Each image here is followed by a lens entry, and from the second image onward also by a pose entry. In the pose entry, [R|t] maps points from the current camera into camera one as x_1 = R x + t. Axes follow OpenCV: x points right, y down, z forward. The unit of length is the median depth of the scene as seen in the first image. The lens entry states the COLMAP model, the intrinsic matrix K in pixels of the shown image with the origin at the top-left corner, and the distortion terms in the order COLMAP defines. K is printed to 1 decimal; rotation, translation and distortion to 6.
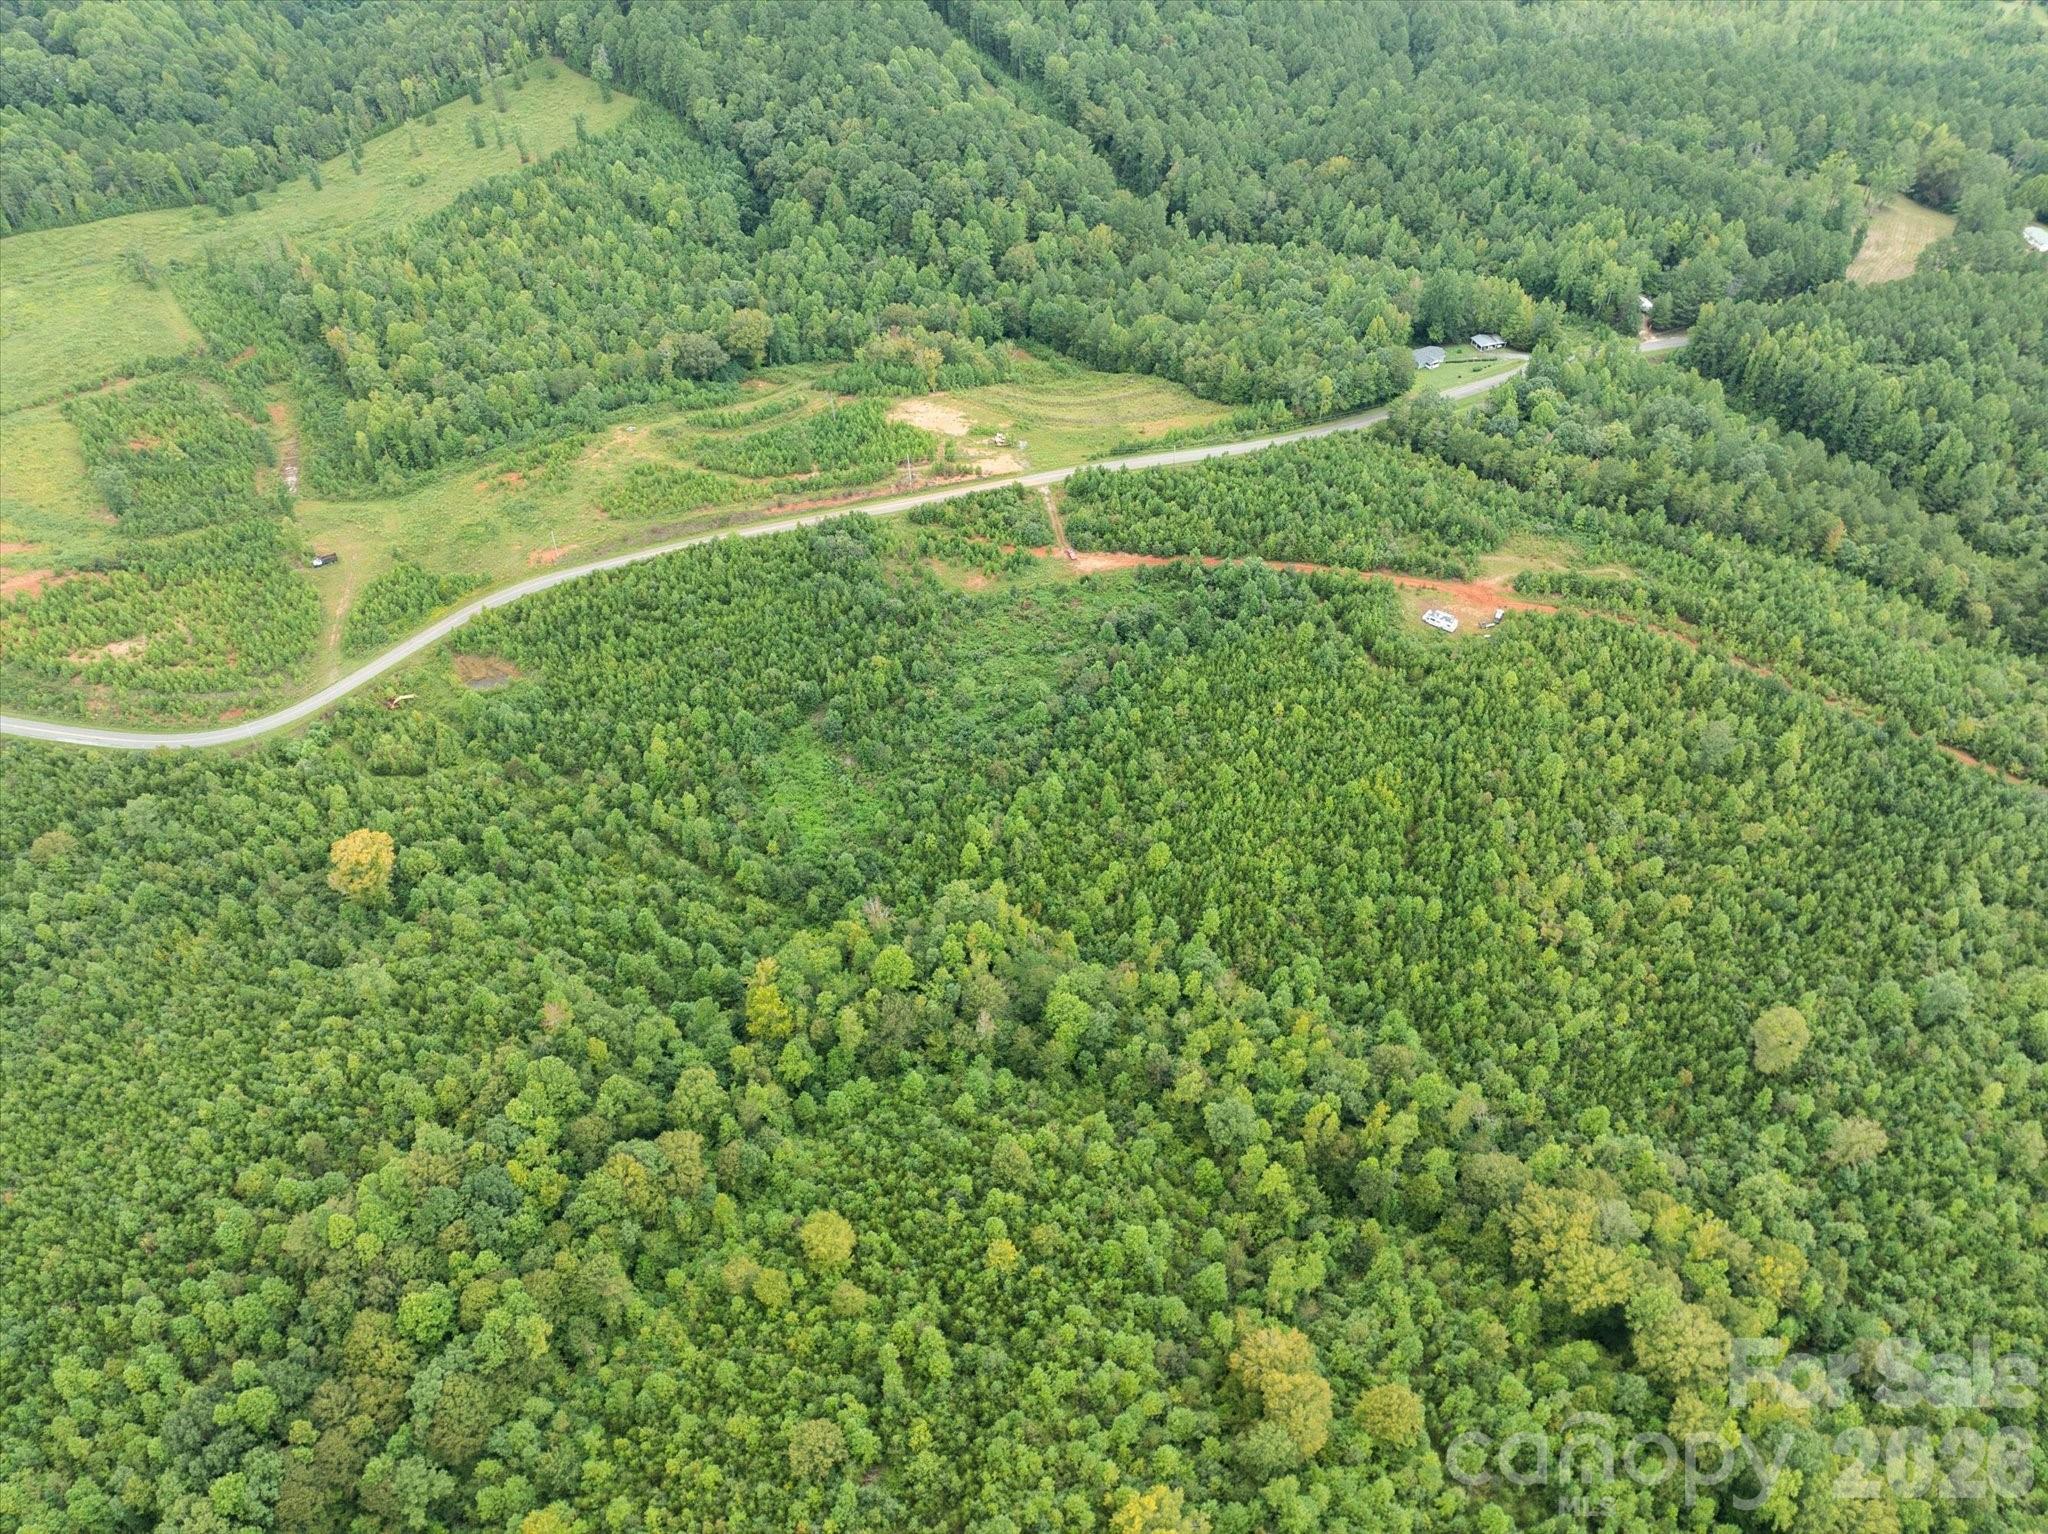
lens RADIAL K [[1439.4, 0, 1024.9], [0, 1439.4, 764.5], [0, 0, 1]] dist [-0.045639, 0.012476]
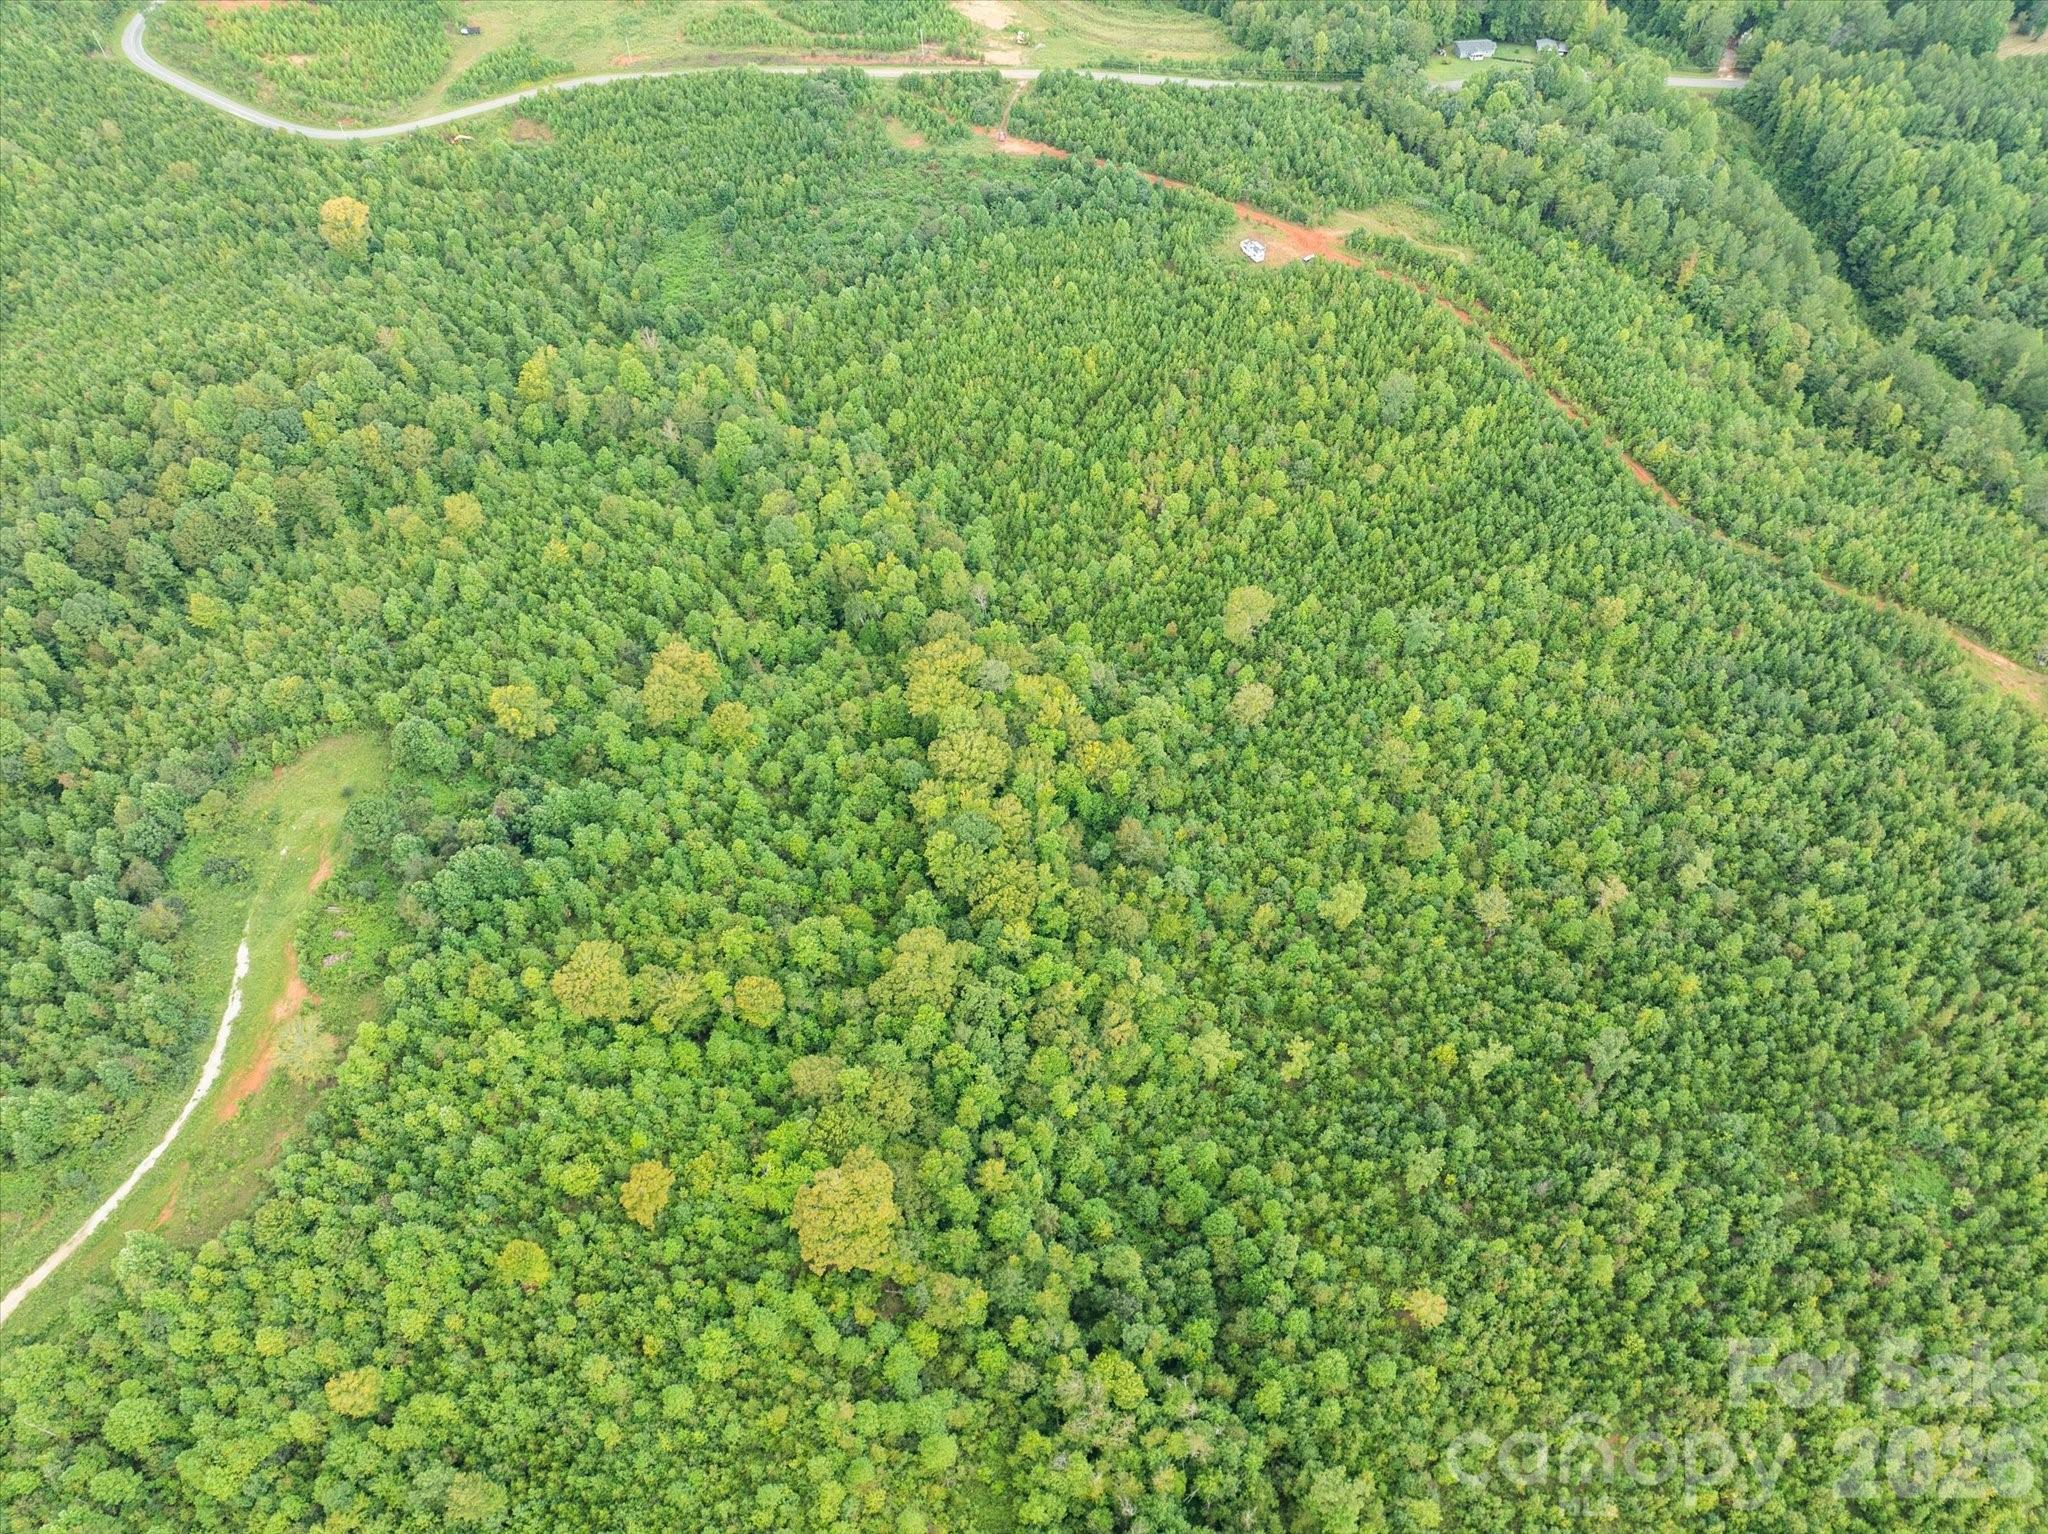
lens RADIAL K [[1439.4, 0, 1023.4], [0, 1439.4, 764.8], [0, 0, 1]] dist [-0.045639, 0.012476]
pose [[0.917507, 0.313693, -0.244494, 0.514399], [-0.267974, 0.941842, 0.202790, 0.091486], [0.293888, -0.120543, 0.948208, -0.115980]]
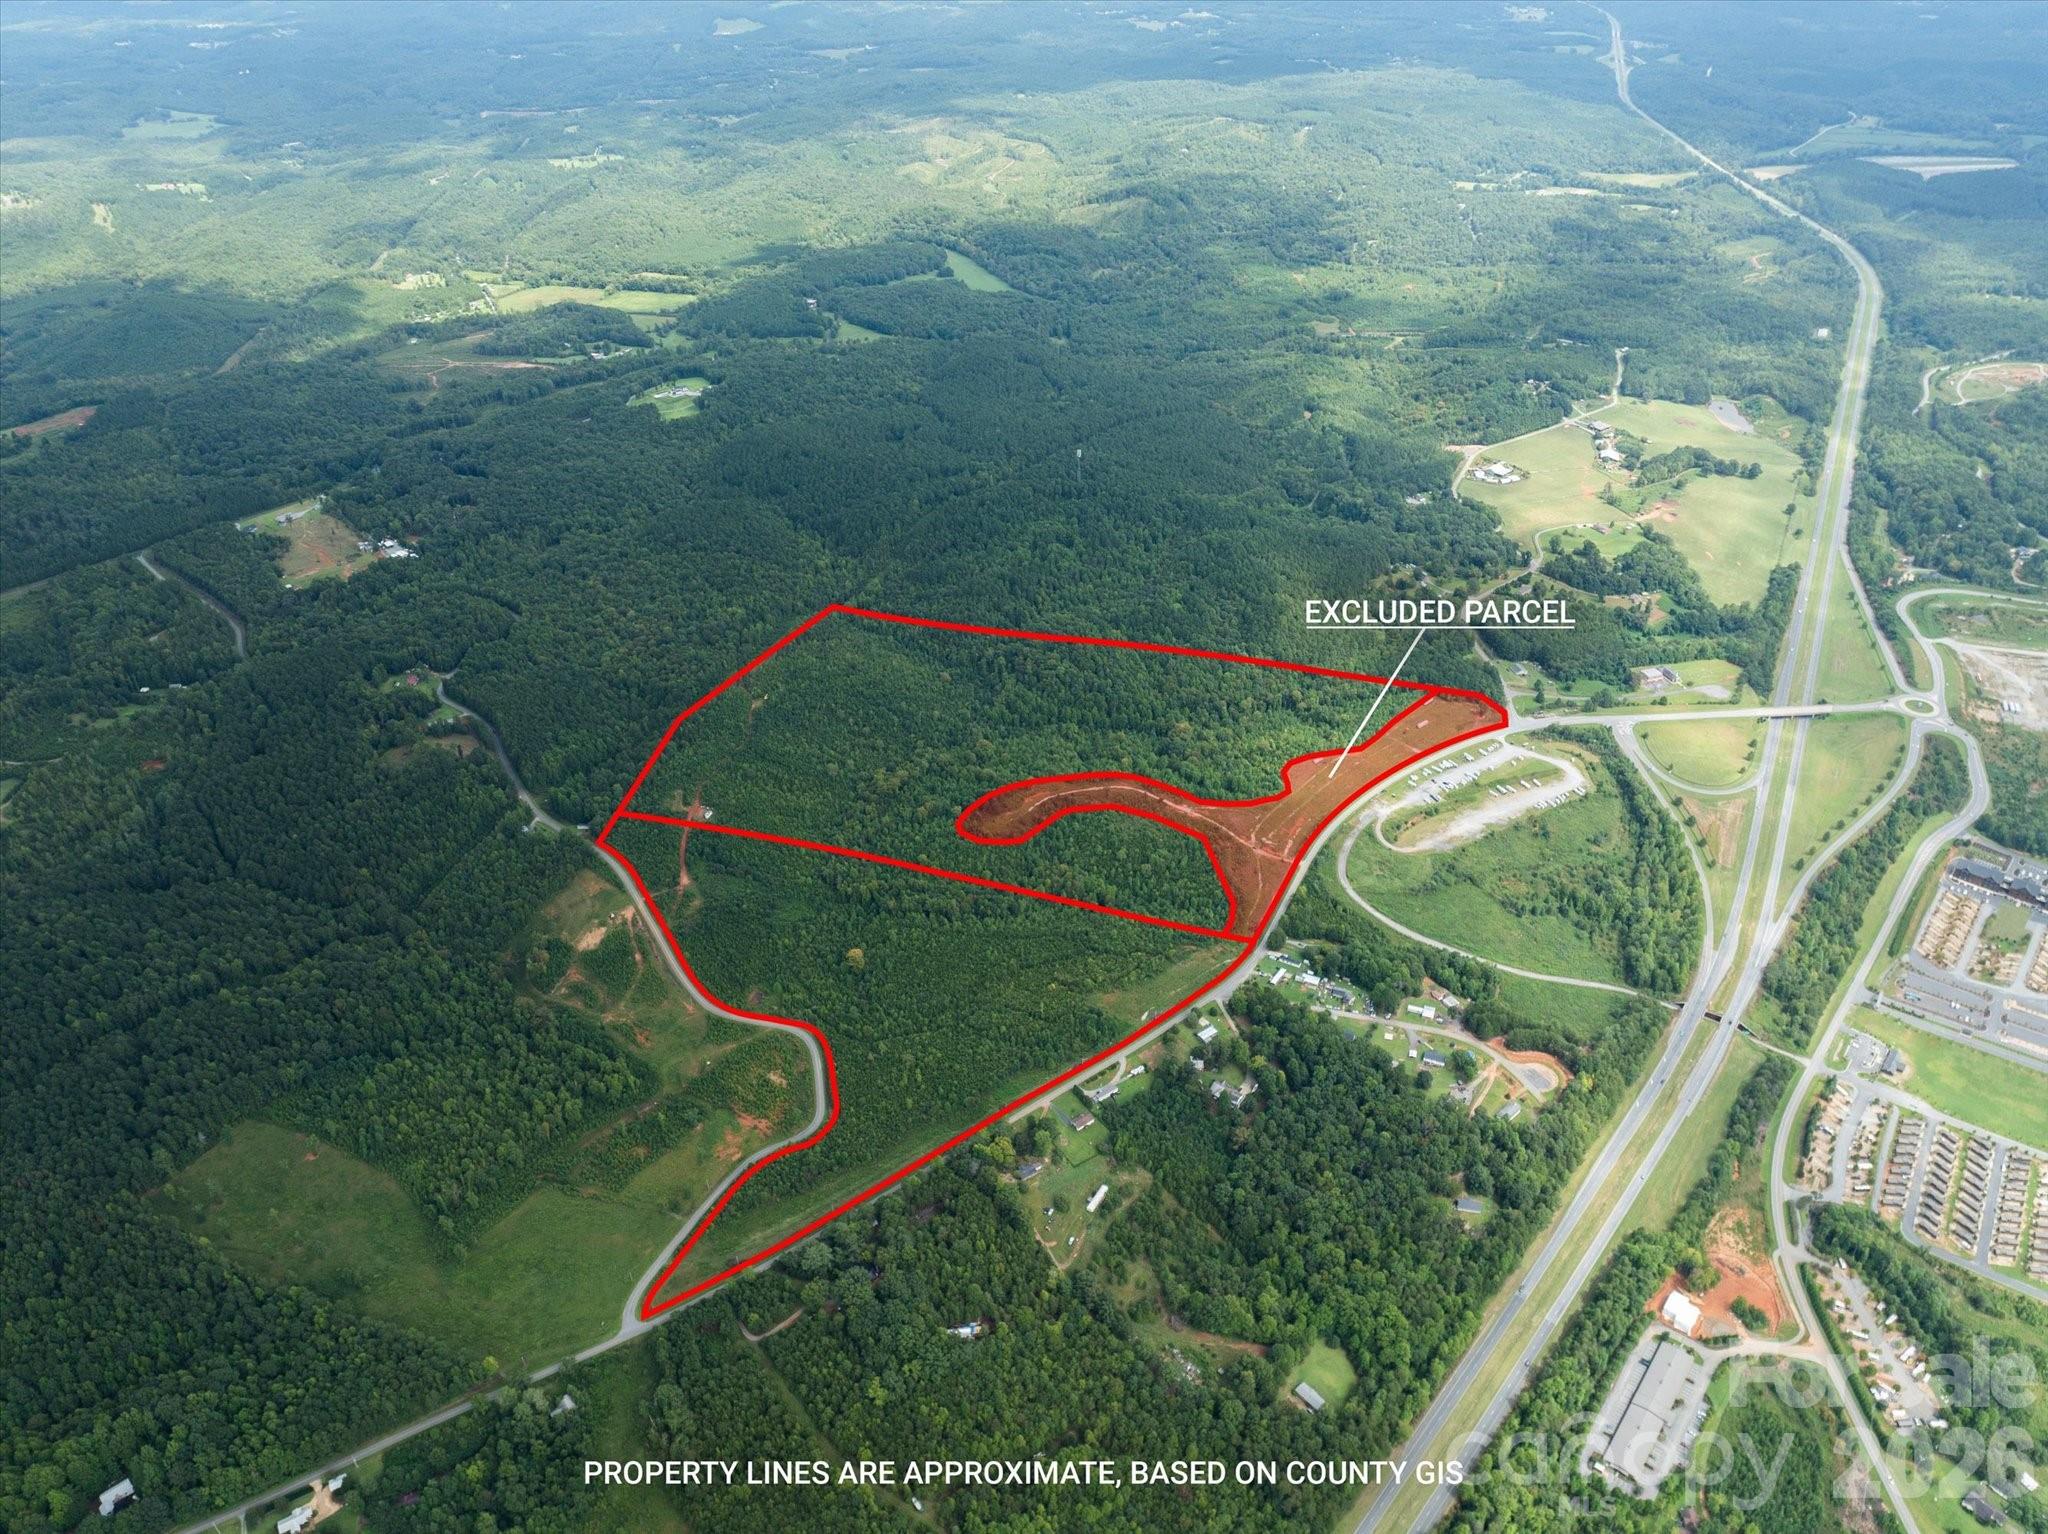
lens RADIAL K [[1439.4, 0, 1025.8], [0, 1439.4, 755.8], [0, 0, 1]] dist [-0.045639, 0.012476]
pose [[-0.339161, -0.479930, 0.809097, -2.879087], [0.663247, 0.487949, 0.567458, -1.716392], [-0.667138, 0.729091, 0.152819, -0.212614]]
